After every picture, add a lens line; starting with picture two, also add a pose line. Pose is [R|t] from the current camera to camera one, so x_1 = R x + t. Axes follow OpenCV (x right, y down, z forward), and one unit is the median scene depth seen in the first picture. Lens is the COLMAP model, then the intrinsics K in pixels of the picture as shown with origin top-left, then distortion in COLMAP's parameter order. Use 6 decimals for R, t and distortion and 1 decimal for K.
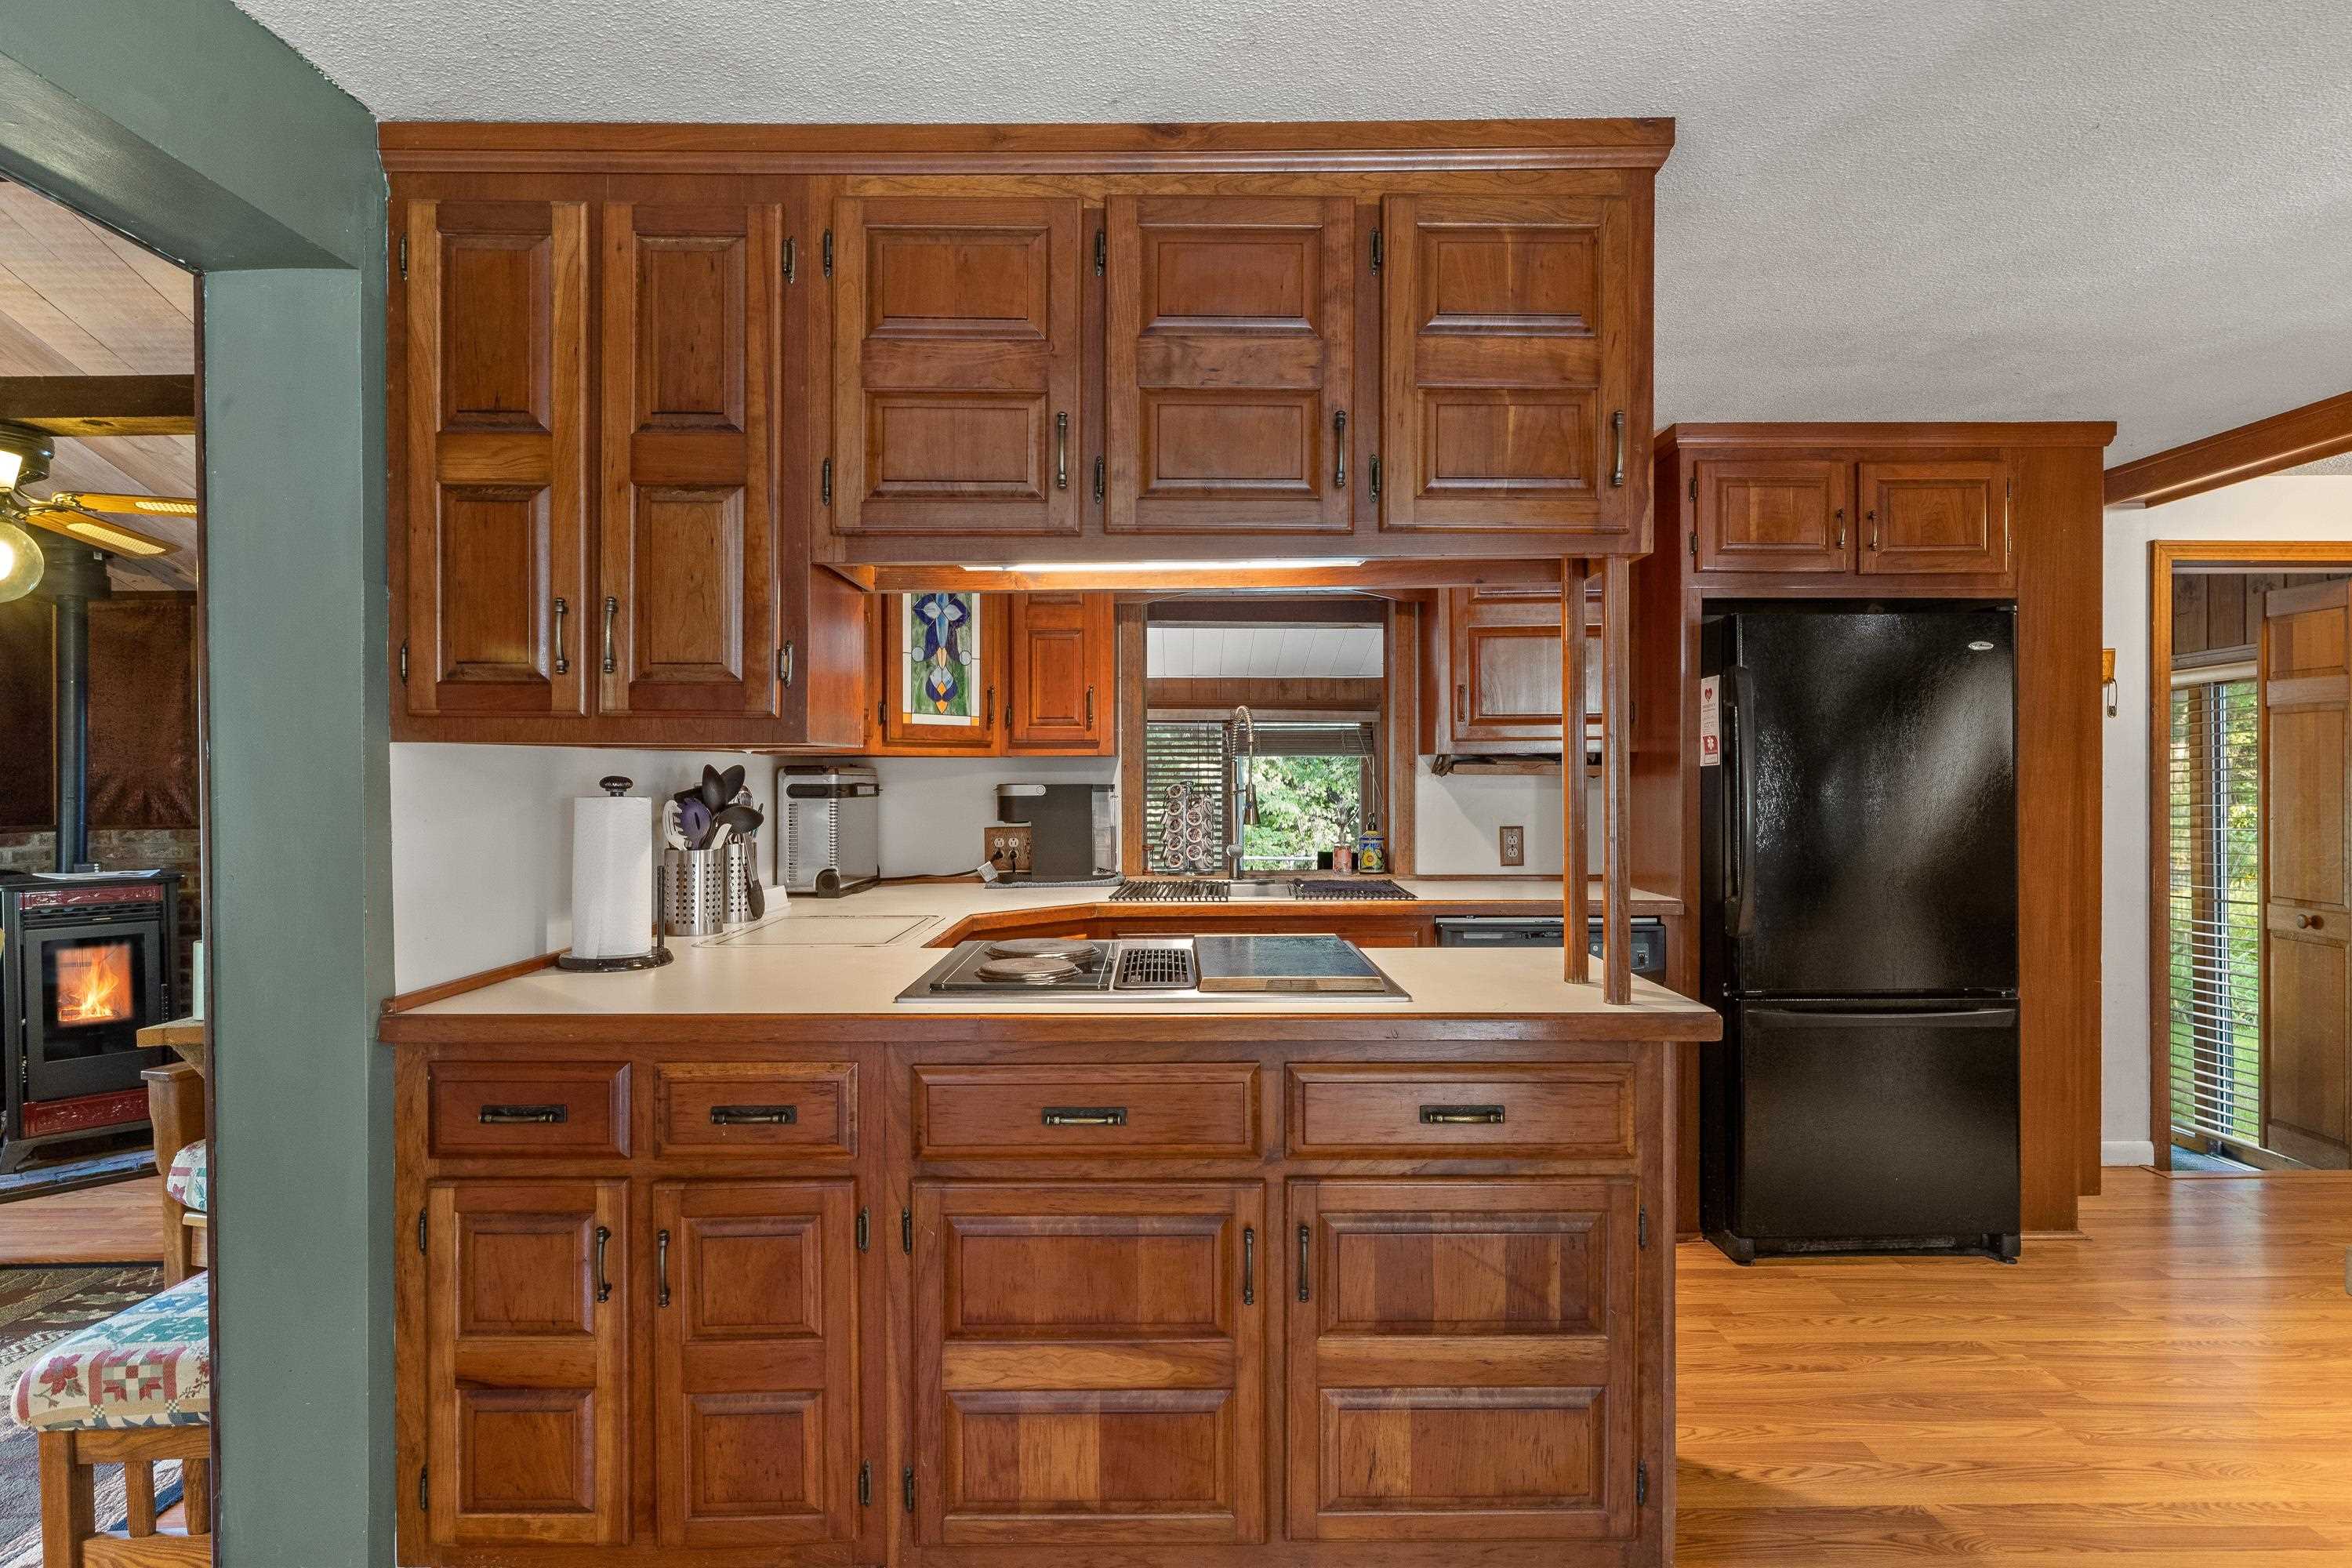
lens RADIAL K [[1235.4, 0, 1176.0], [0, 1235.4, 784.0], [0, 0, 1]] dist [-0.000517, -0.000631]
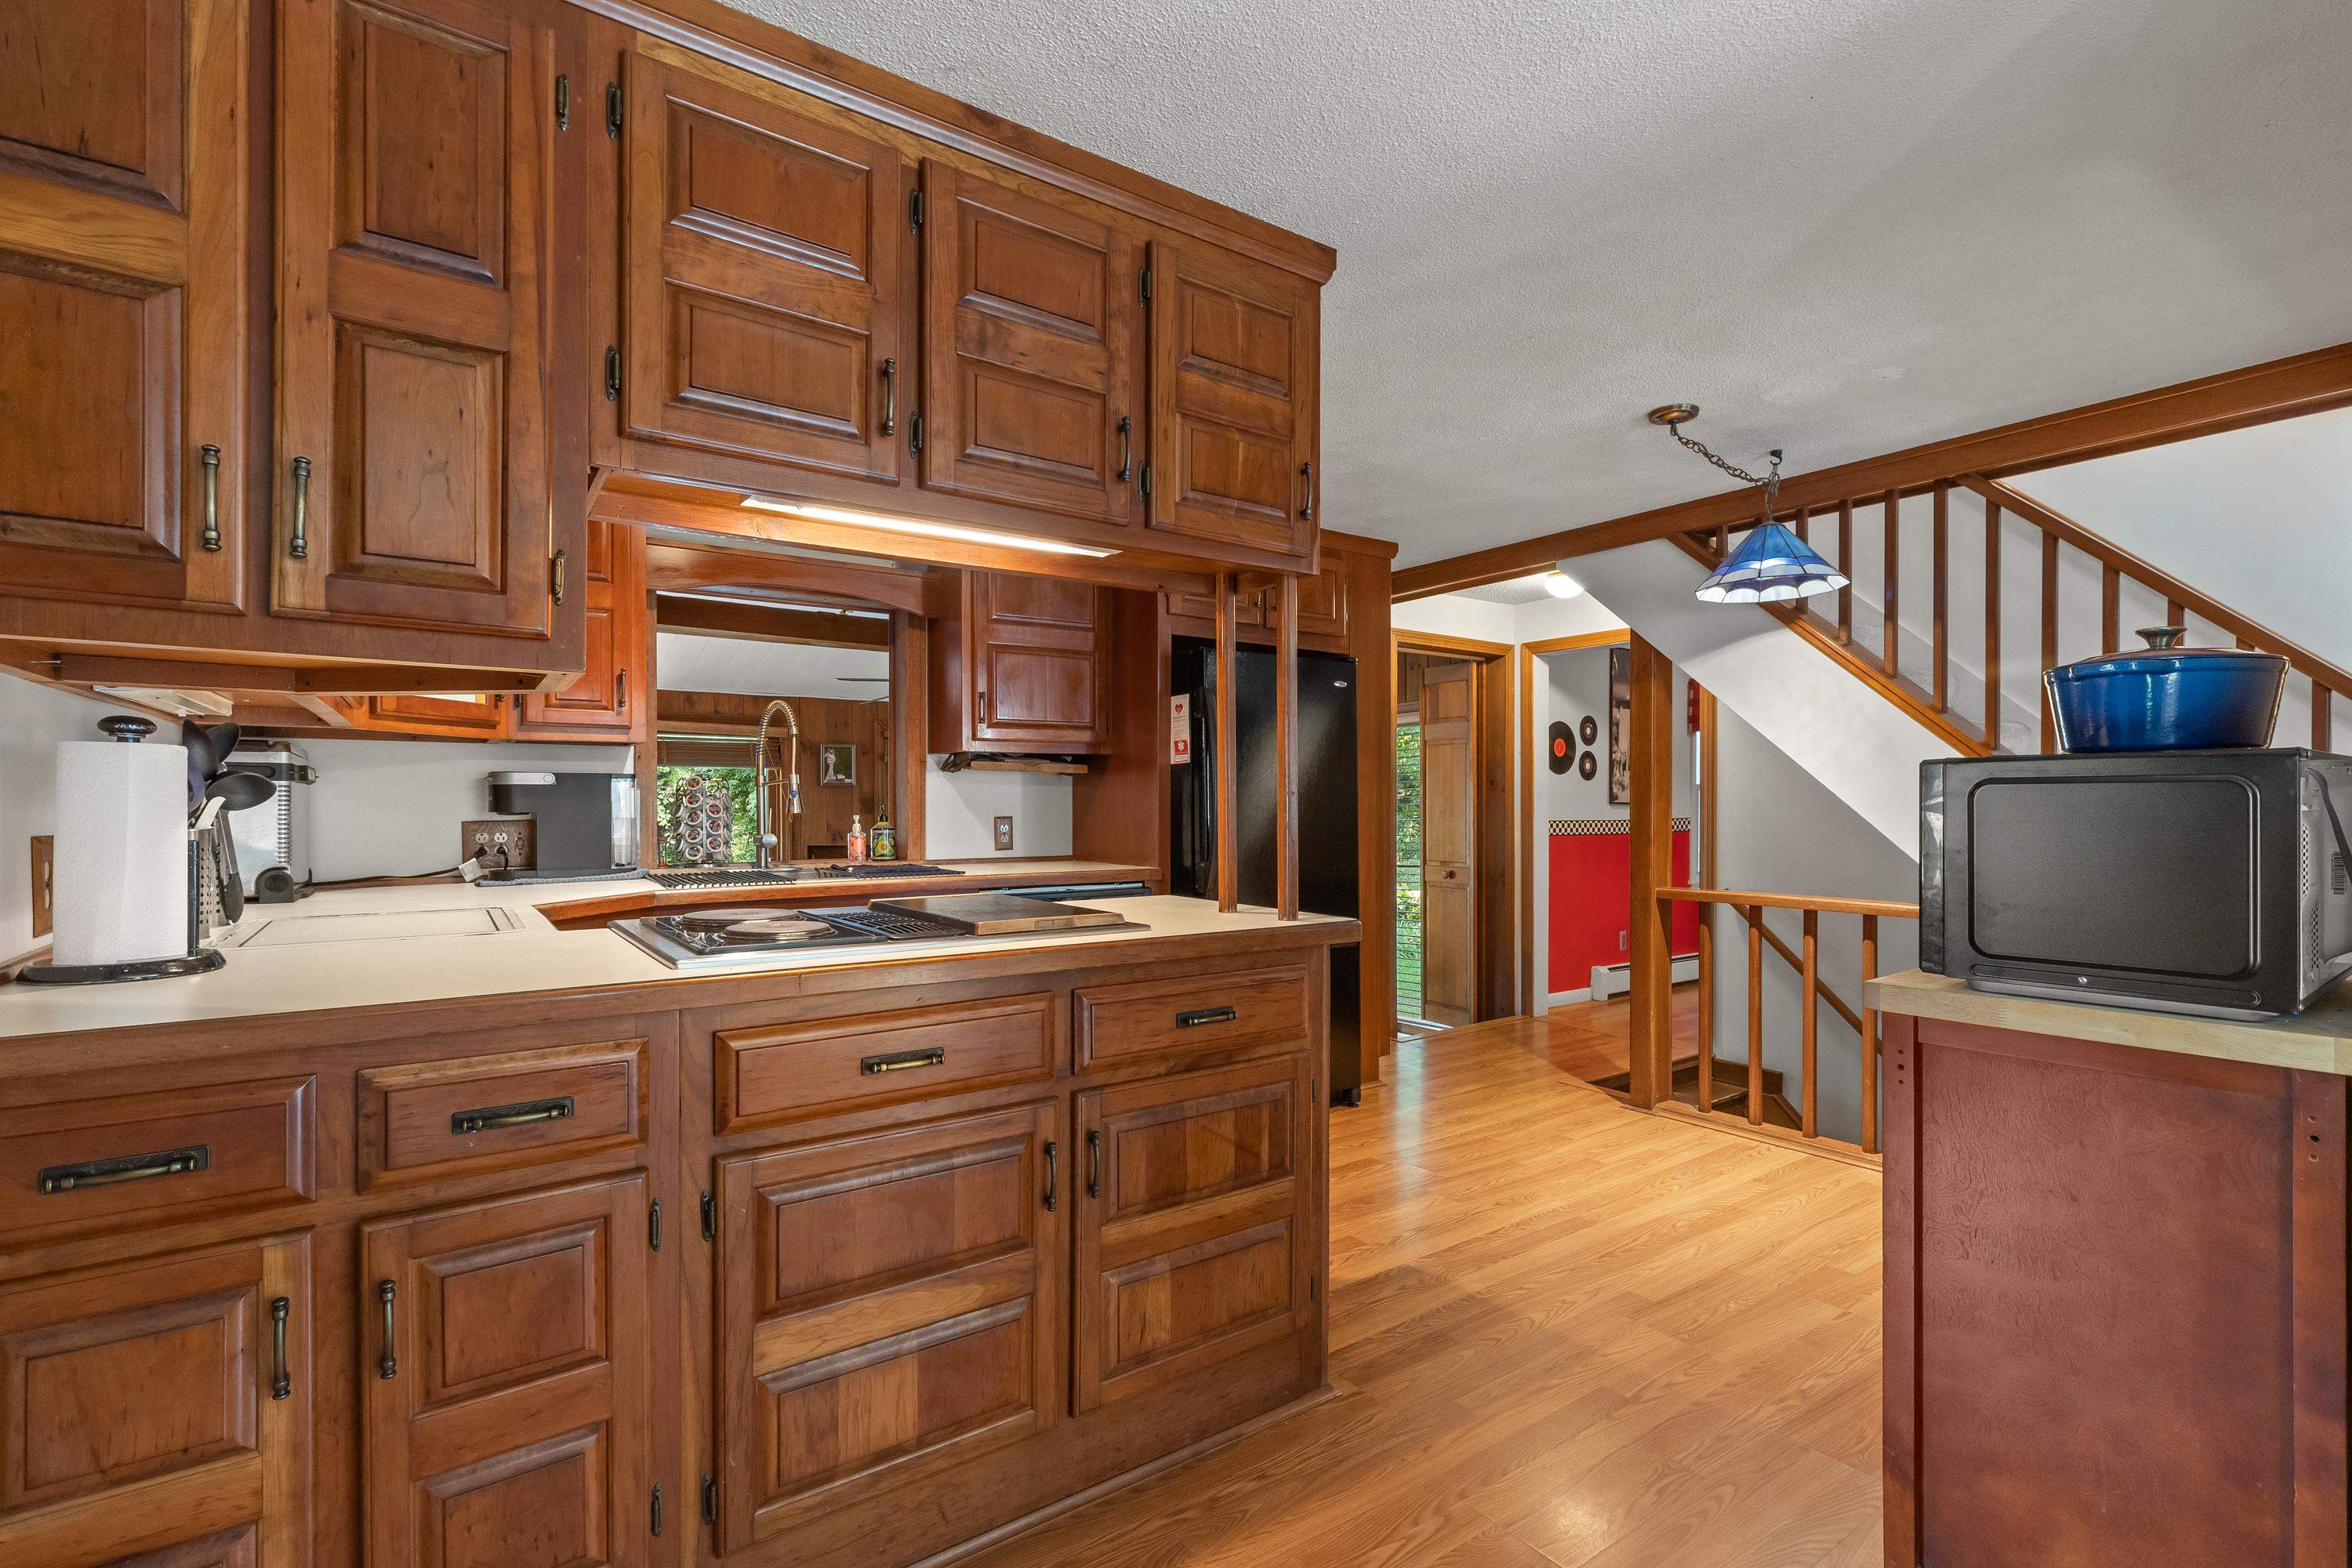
lens RADIAL K [[1062.1, 0, 1180.3], [0, 1062.1, 809.6], [0, 0, 1]] dist [0.000579, 0.000729]
pose [[0.817113, -0.000583, 0.576477, -0.387701], [0.001790, 0.999997, -0.001525, 0.064637], [-0.576475, 0.002278, 0.817112, 0.158444]]
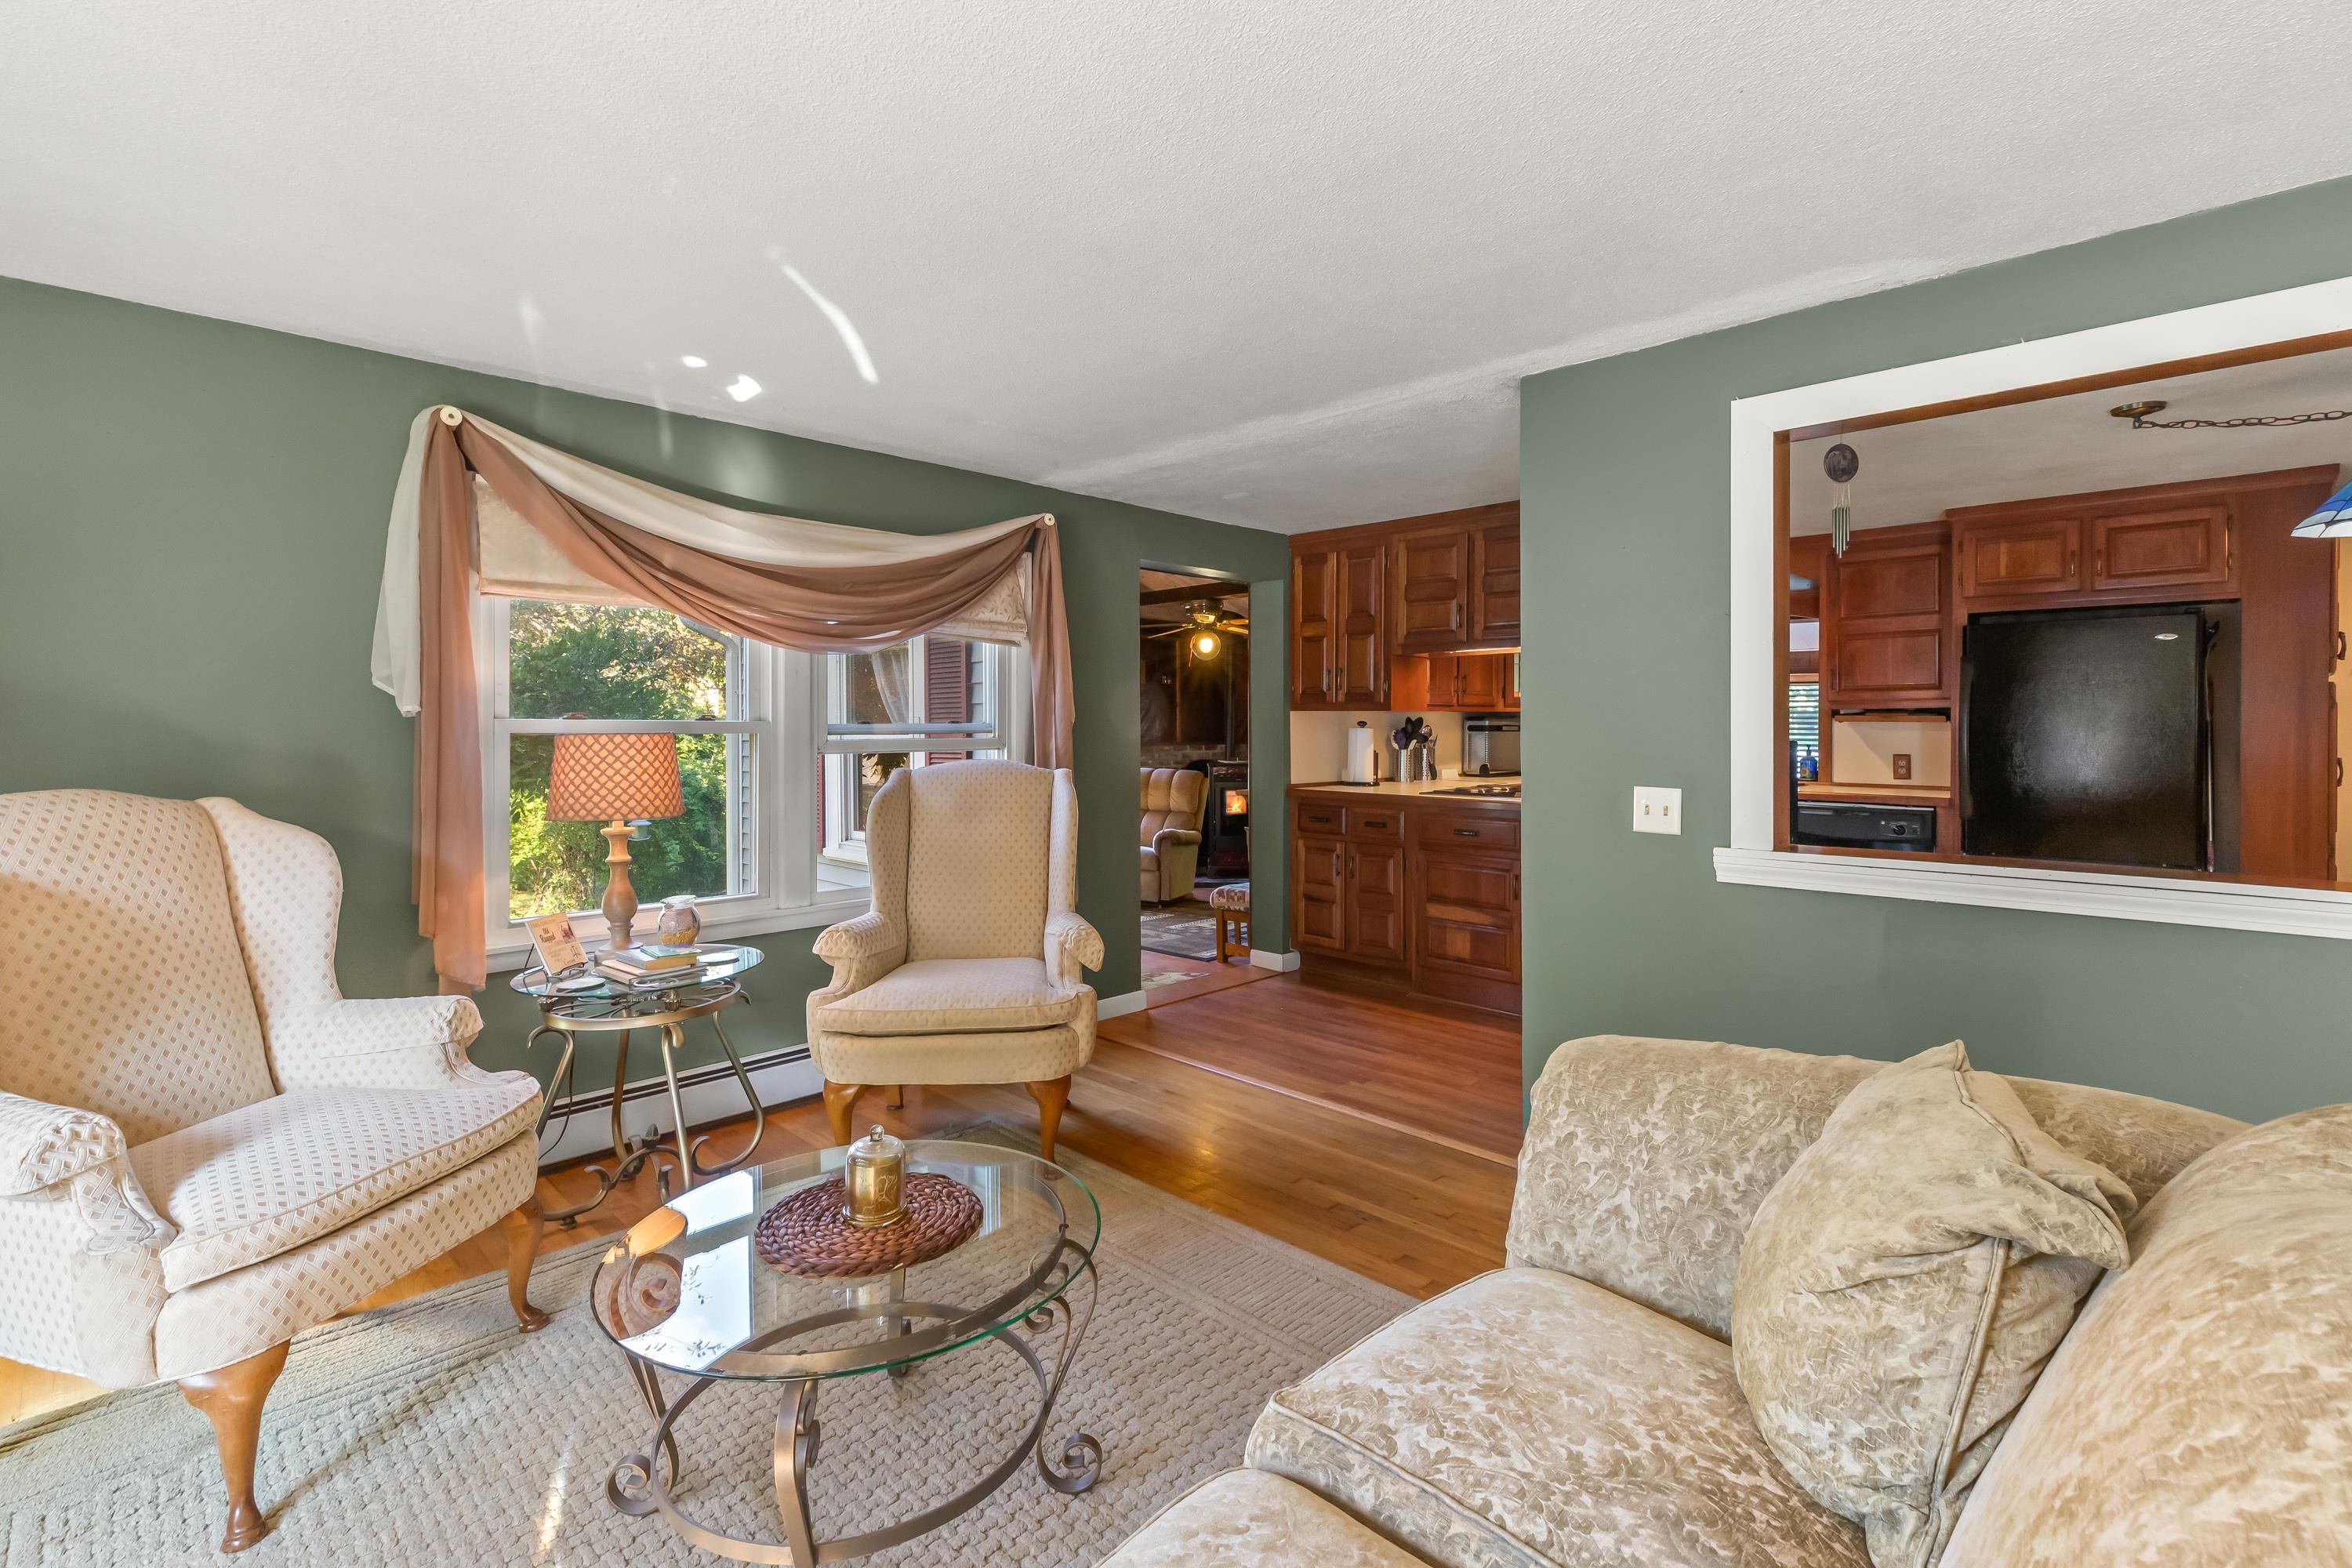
lens RADIAL K [[1039.3, 0, 1175.8], [0, 1039.3, 725.8], [0, 0, 1]] dist [-0.000220, 0.000038]
pose [[0.702763, 0.005195, -0.711405, 1.241505], [-0.007531, 0.999972, -0.000137, 0.011033], [0.711384, 0.005454, 0.702782, -1.311612]]
